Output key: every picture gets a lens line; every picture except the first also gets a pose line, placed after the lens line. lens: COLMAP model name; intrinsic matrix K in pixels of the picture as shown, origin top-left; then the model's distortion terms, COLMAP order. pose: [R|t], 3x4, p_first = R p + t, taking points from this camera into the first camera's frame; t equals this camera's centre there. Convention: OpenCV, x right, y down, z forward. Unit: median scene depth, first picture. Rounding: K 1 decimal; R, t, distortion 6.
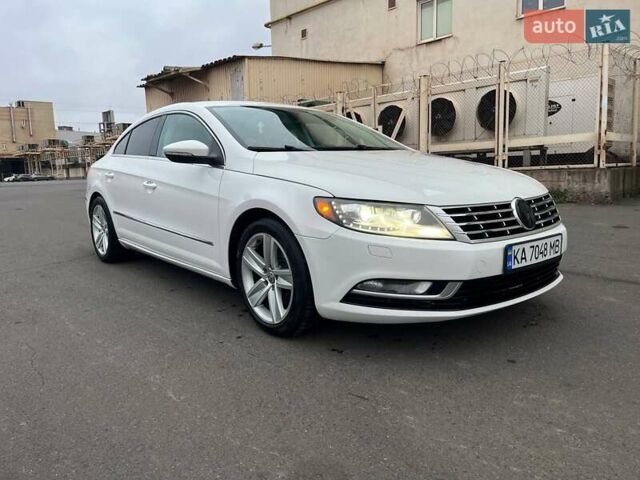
lens RADIAL K [[487.3, 0, 320.0], [0, 487.3, 240.0], [0, 0, 1]] dist [0.071040, -0.096962]
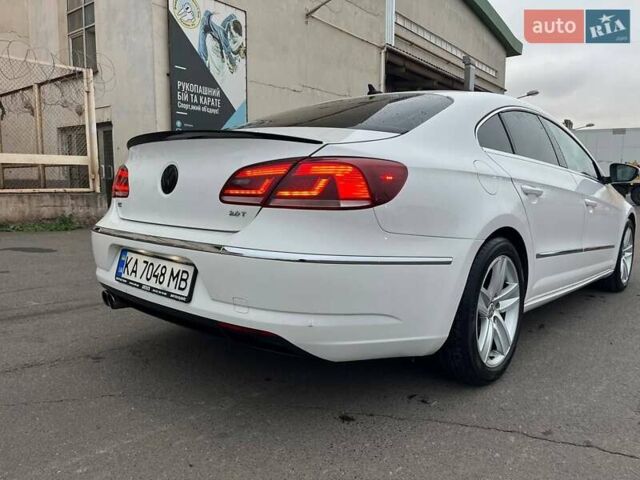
lens RADIAL K [[491.5, 0, 315.9], [0, 491.5, 236.9], [0, 0, 1]] dist [0.011026, -0.000680]
pose [[-0.182782, -0.072136, 0.980503, -0.508390], [0.135396, 0.985955, 0.097777, -0.093732], [-0.973786, 0.150628, -0.170448, 0.747288]]
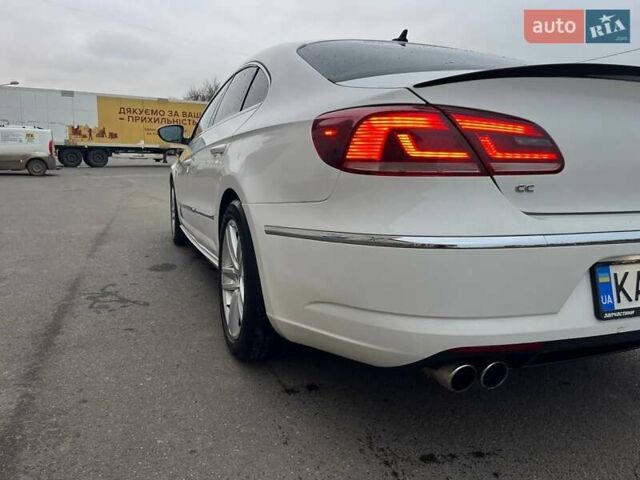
lens RADIAL K [[487.3, 0, 320.0], [0, 487.3, 240.0], [0, 0, 1]] dist [0.071040, -0.096962]
pose [[-0.958932, -0.027367, 0.282312, -0.191764], [0.059581, 0.953690, 0.294831, -0.131894], [-0.277307, 0.299543, -0.912894, 0.963273]]
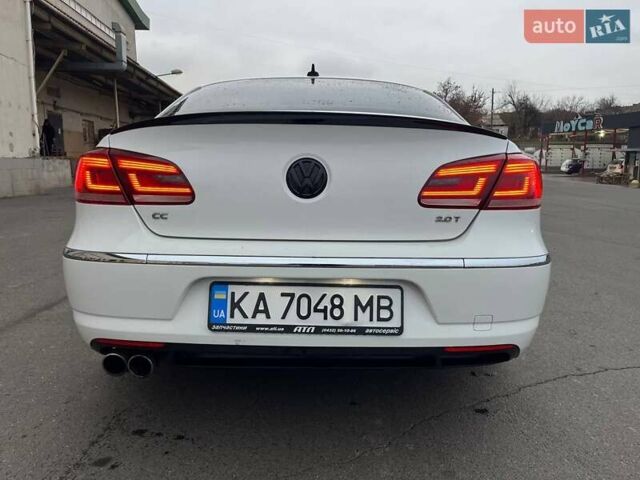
lens RADIAL K [[491.5, 0, 315.9], [0, 491.5, 236.9], [0, 0, 1]] dist [0.011026, -0.000680]
pose [[-0.790899, -0.064897, 0.608496, -0.365821], [0.102496, 0.966266, 0.236274, -0.129022], [-0.603302, 0.249237, -0.757567, 0.911560]]
